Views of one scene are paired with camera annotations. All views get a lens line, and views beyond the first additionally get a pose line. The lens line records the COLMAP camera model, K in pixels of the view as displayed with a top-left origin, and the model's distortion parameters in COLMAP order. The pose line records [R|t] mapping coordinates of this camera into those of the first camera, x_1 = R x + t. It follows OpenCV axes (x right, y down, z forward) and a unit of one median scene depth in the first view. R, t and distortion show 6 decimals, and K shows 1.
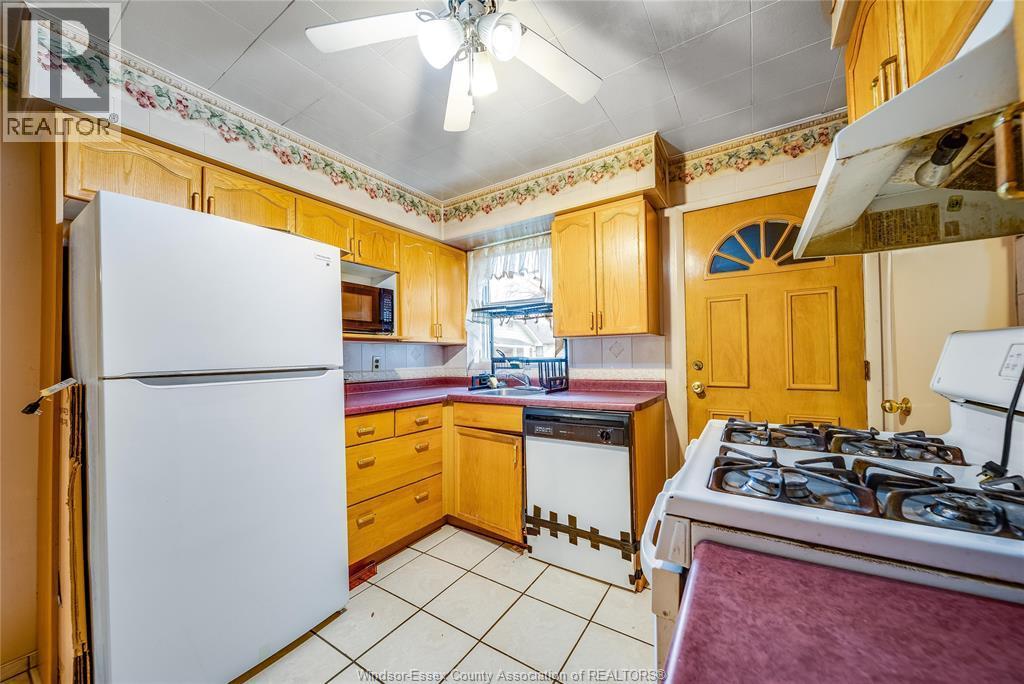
lens RADIAL K [[372.6, 0, 514.9], [0, 372.6, 352.0], [0, 0, 1]] dist [-0.002807, -0.000563]
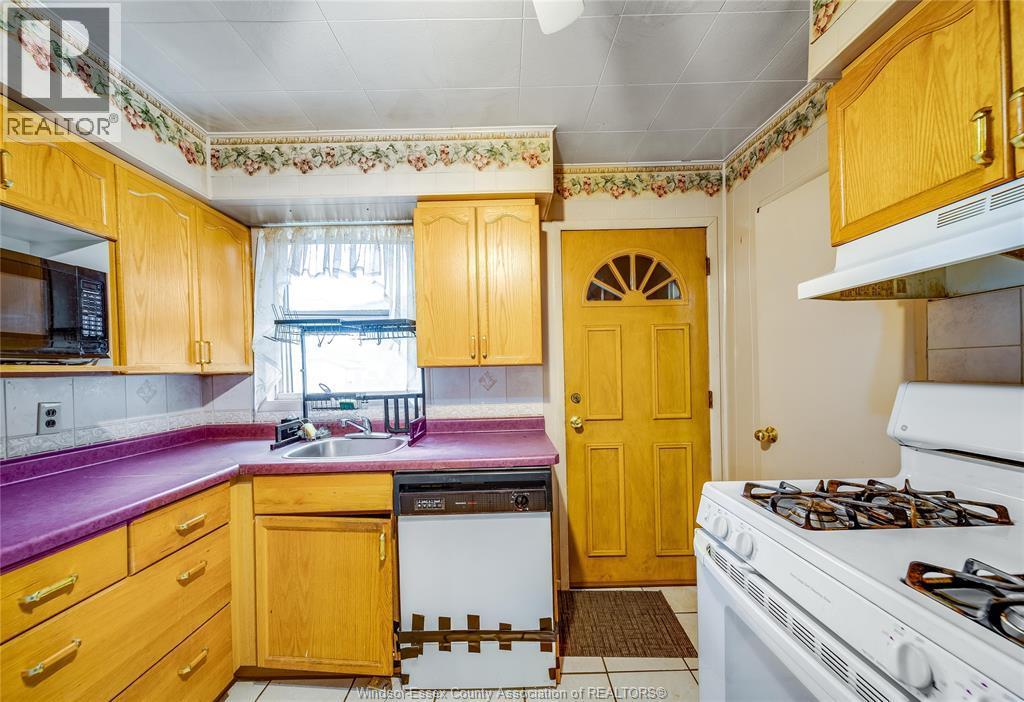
lens RADIAL K [[380.6, 0, 509.4], [0, 380.6, 372.3], [0, 0, 1]] dist [0.001488, -0.000979]
pose [[0.835323, -0.009790, 0.549672, -0.168975], [0.001952, 0.999888, 0.014843, -0.042863], [-0.549756, -0.011326, 0.835249, 0.296247]]
